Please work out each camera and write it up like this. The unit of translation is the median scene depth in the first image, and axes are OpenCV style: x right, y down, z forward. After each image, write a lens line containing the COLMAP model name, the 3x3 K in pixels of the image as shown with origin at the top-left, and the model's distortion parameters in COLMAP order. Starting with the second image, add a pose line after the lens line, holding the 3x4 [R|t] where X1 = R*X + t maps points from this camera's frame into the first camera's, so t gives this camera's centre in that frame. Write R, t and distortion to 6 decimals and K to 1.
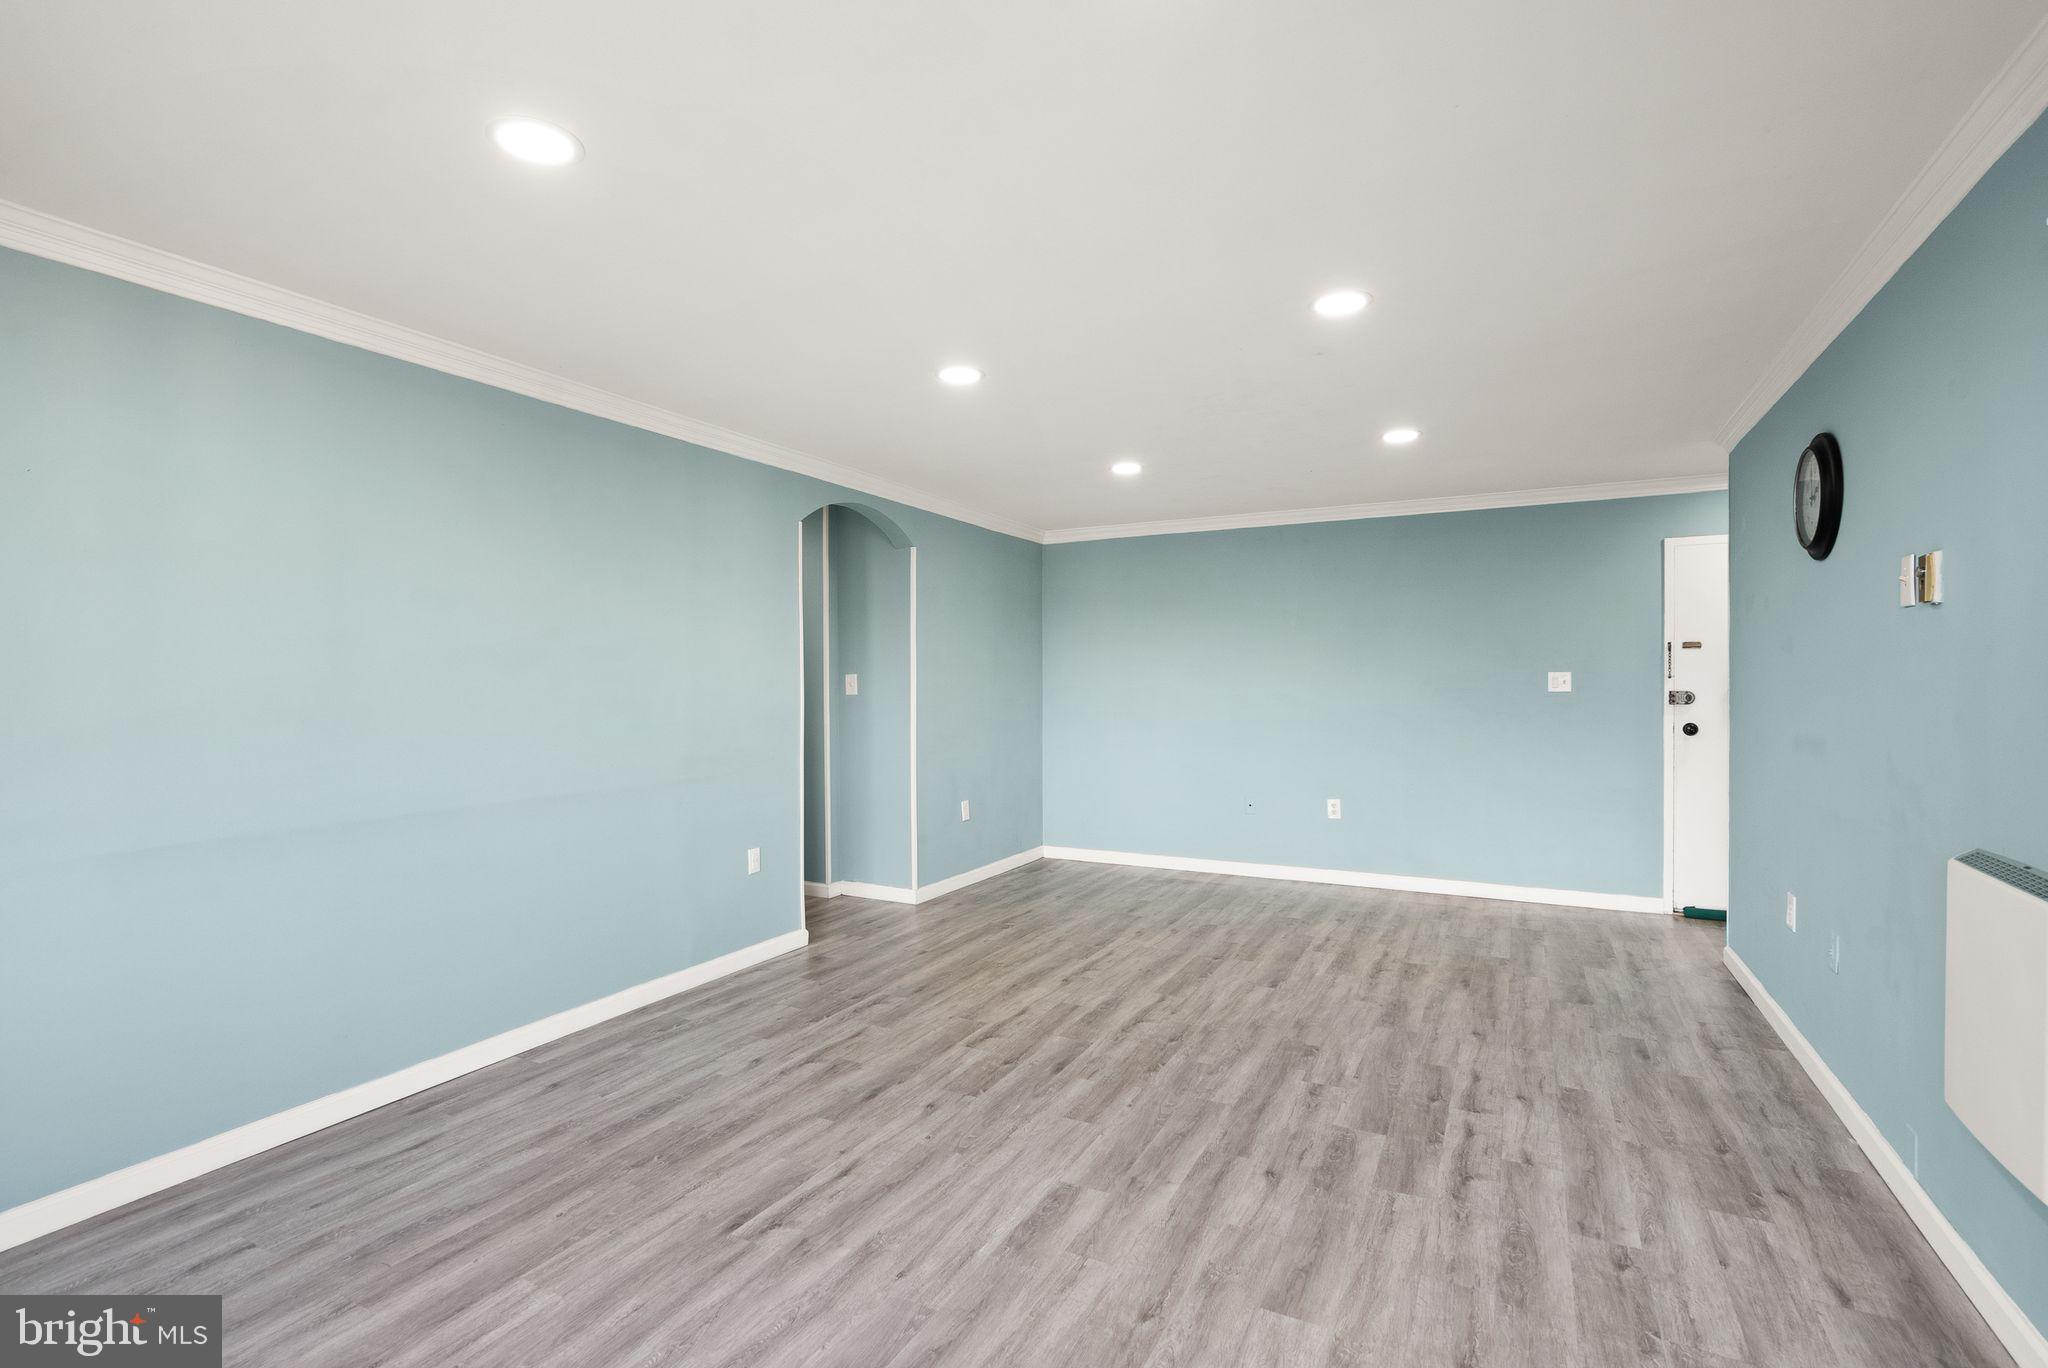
lens RADIAL K [[959.3, 0, 1019.7], [0, 959.3, 685.7], [0, 0, 1]] dist [-0.002424, 0.003618]
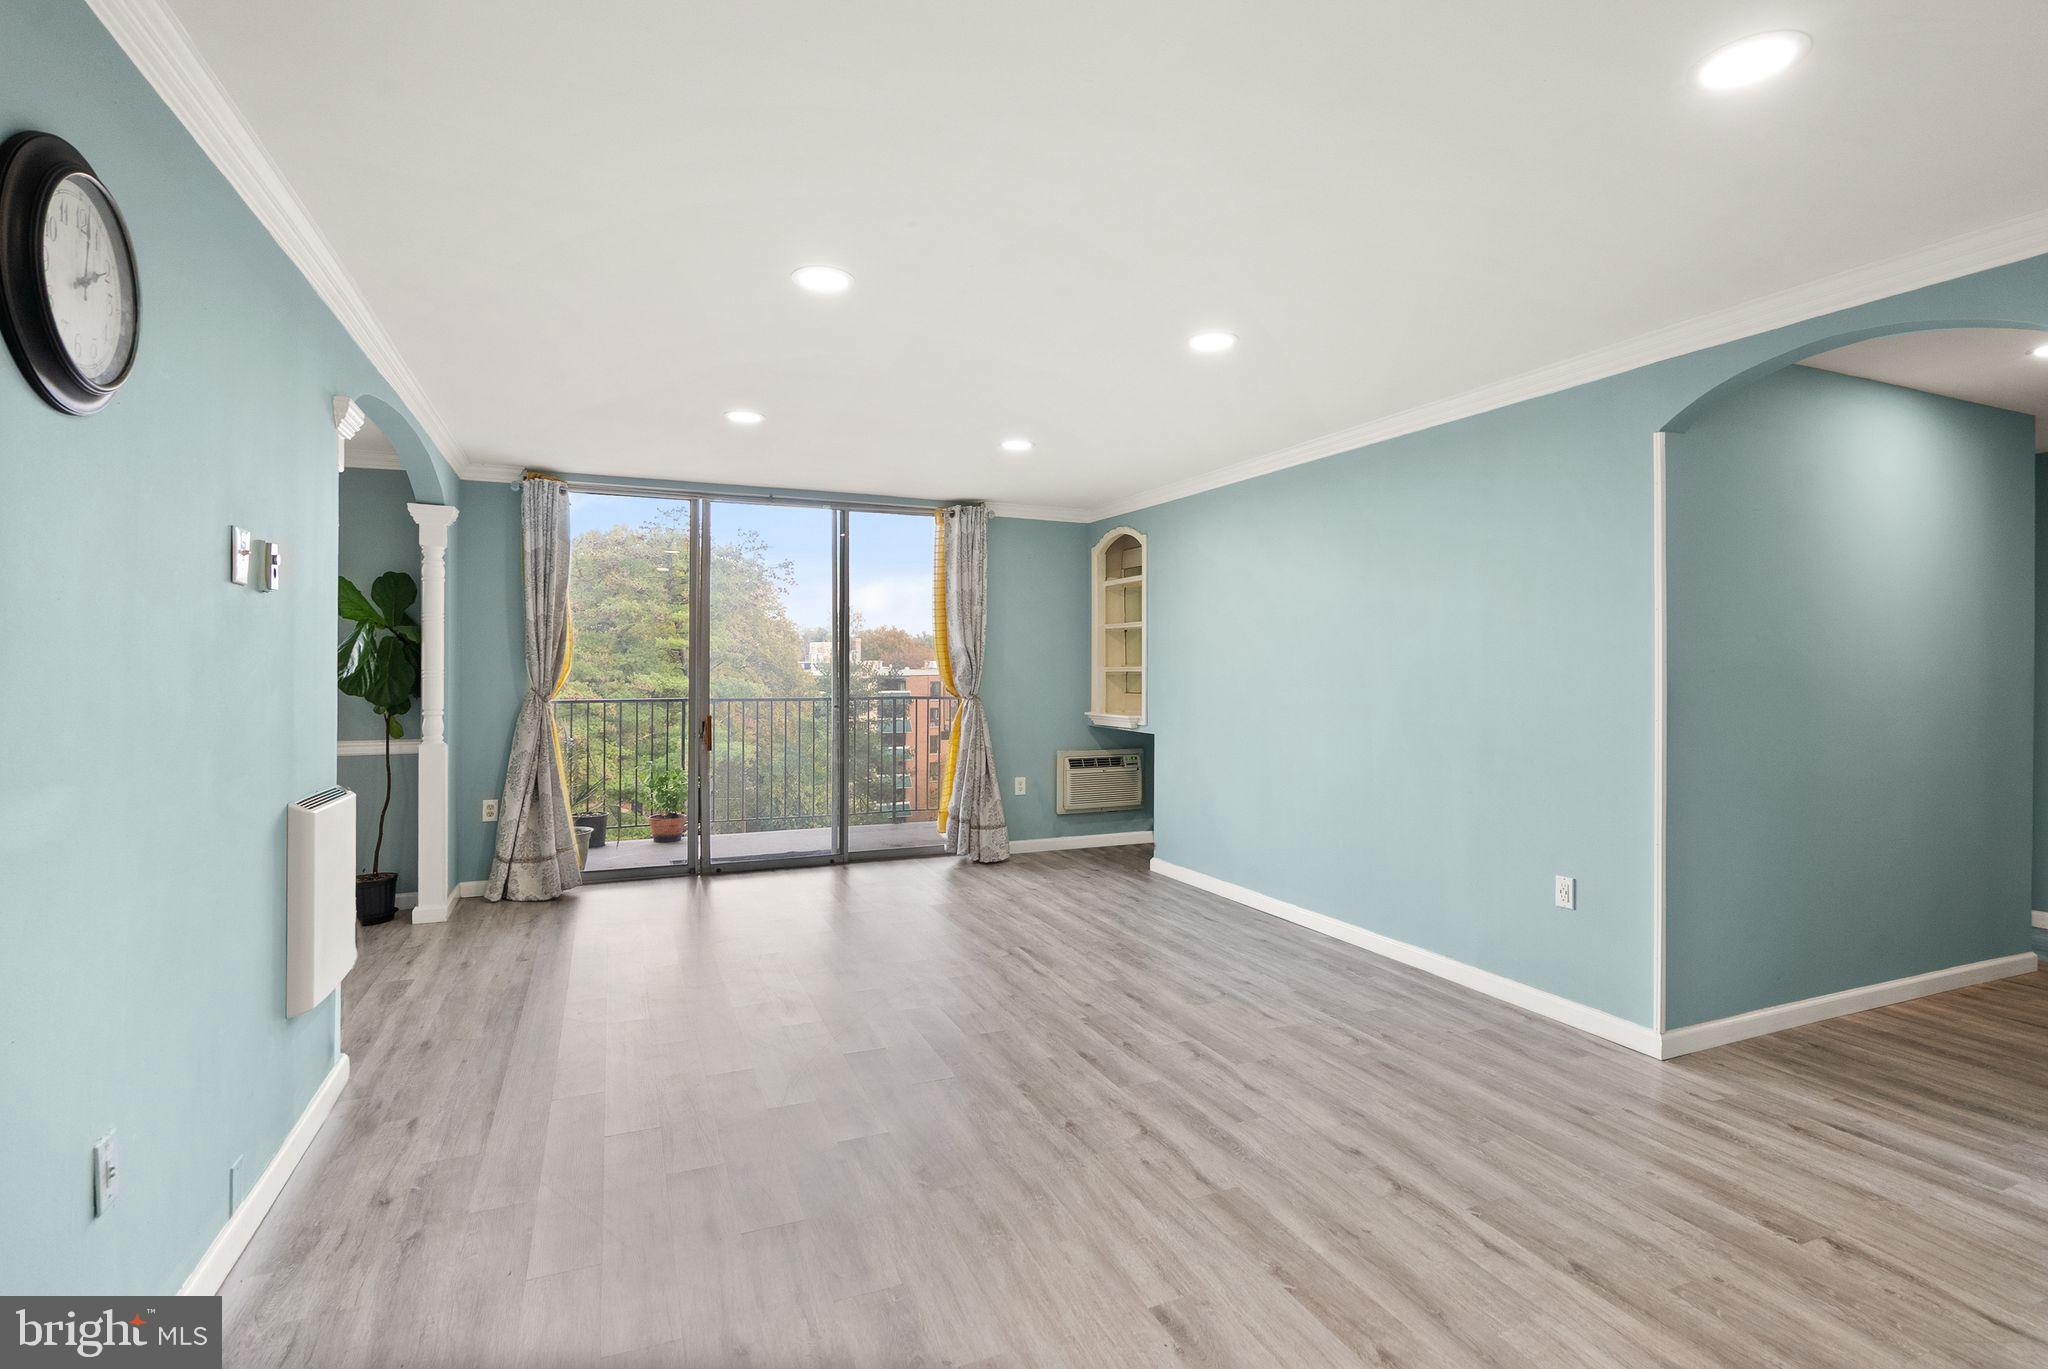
lens RADIAL K [[959.3, 0, 1021.8], [0, 959.3, 665.0], [0, 0, 1]] dist [-0.002424, 0.003618]
pose [[-0.631959, 0.000903, -0.775001, 0.746671], [-0.004397, 0.999979, 0.004750, -0.009459], [0.774989, 0.006409, -0.631942, 1.378928]]
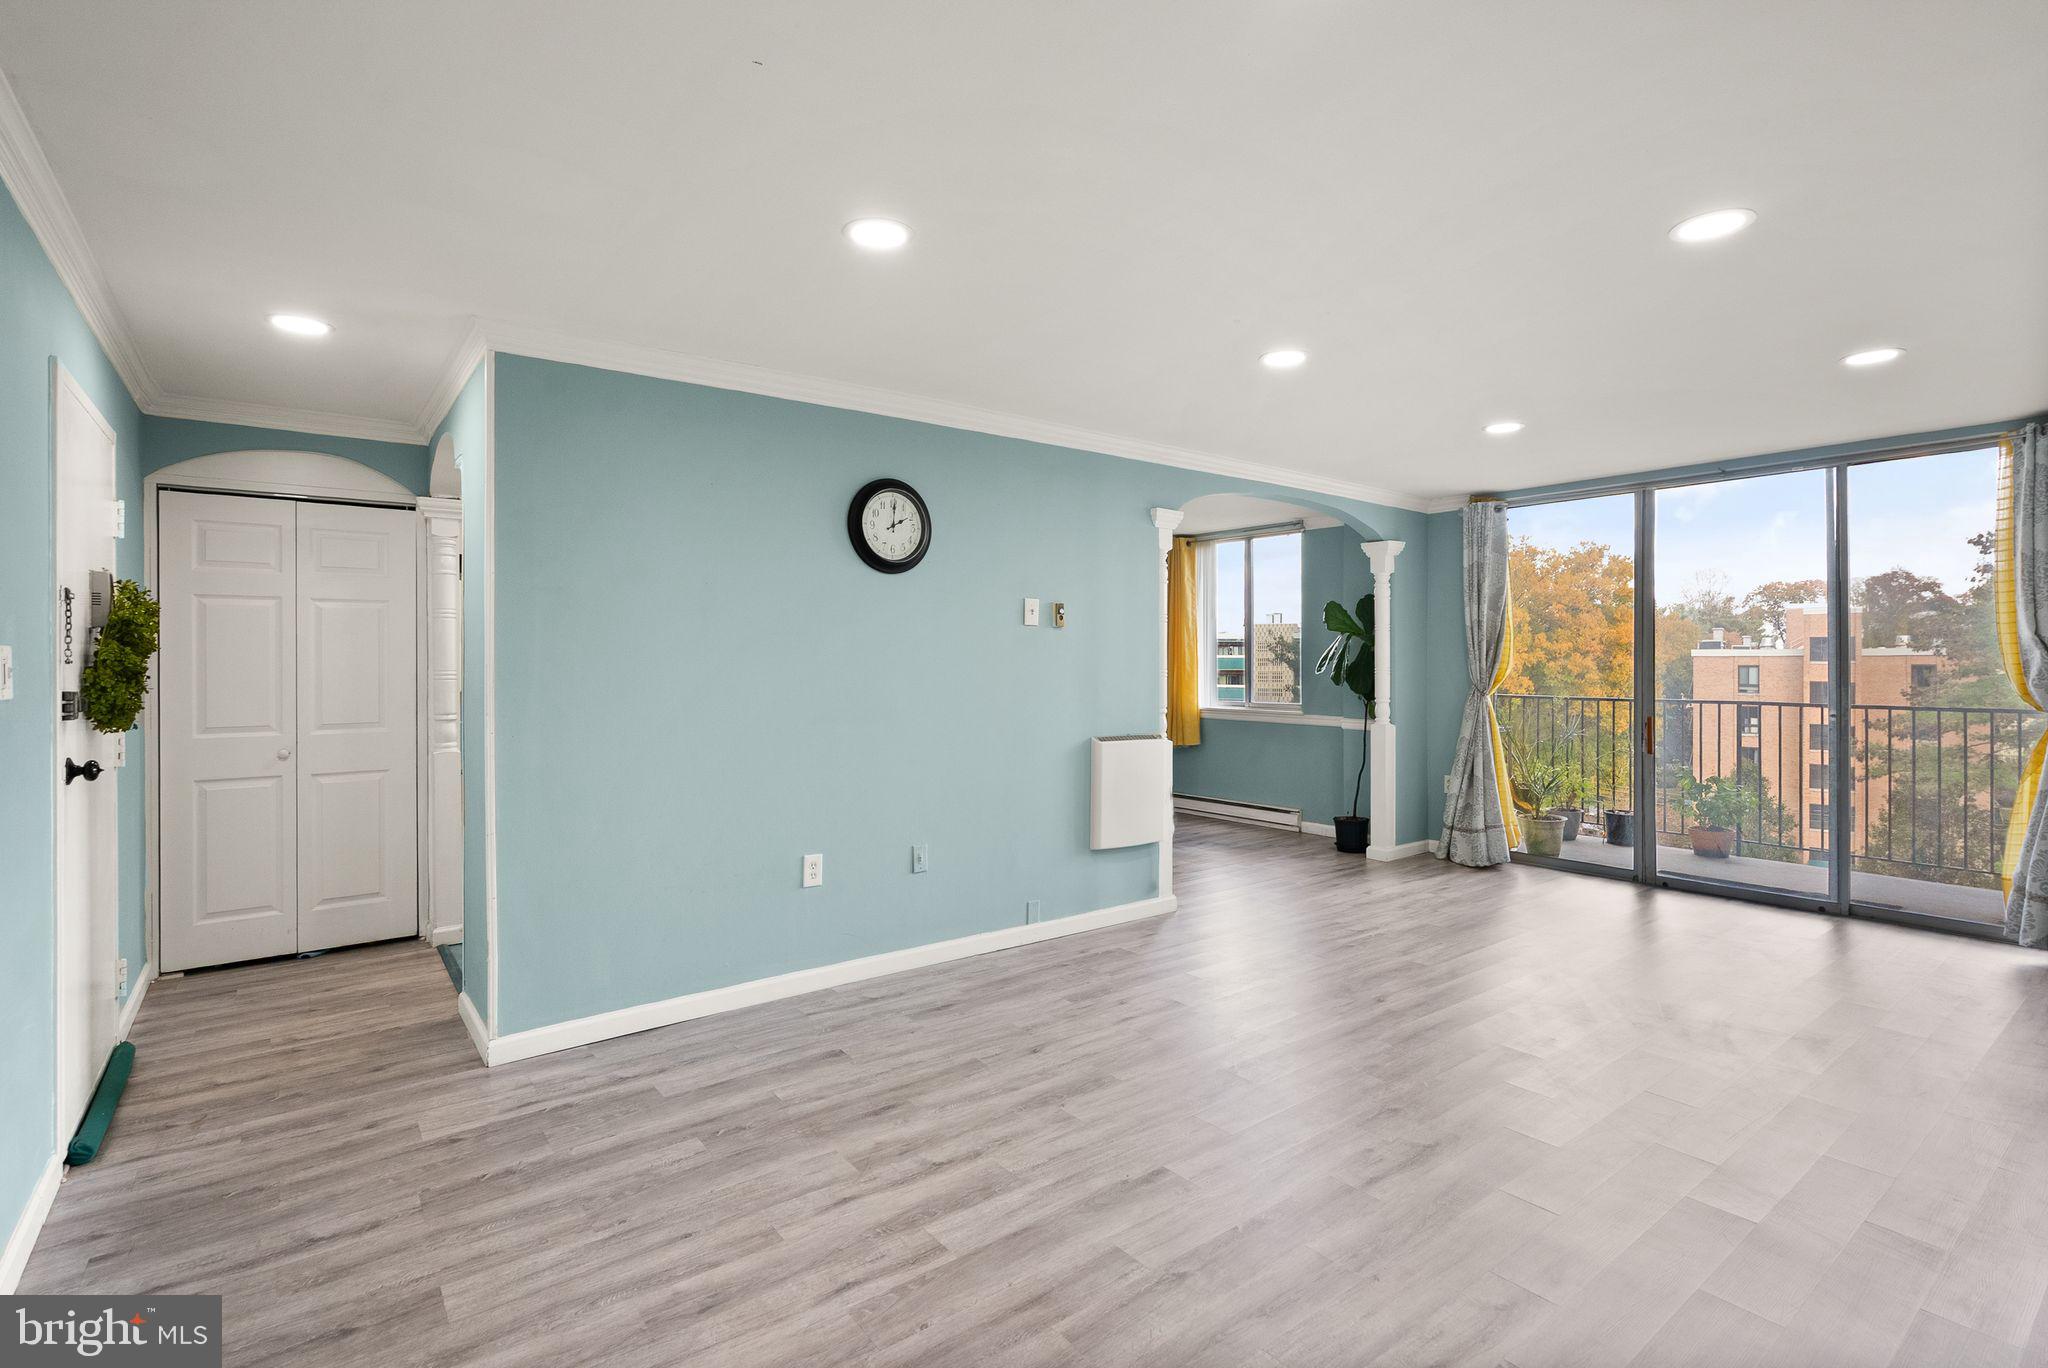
lens RADIAL K [[959.3, 0, 1019.1], [0, 959.3, 656.1], [0, 0, 1]] dist [-0.002424, 0.003618]
pose [[-0.907536, 0.005954, 0.419932, 0.098842], [0.004952, 0.999982, -0.003478, -0.010655], [-0.419945, -0.001077, -0.907549, 1.758748]]
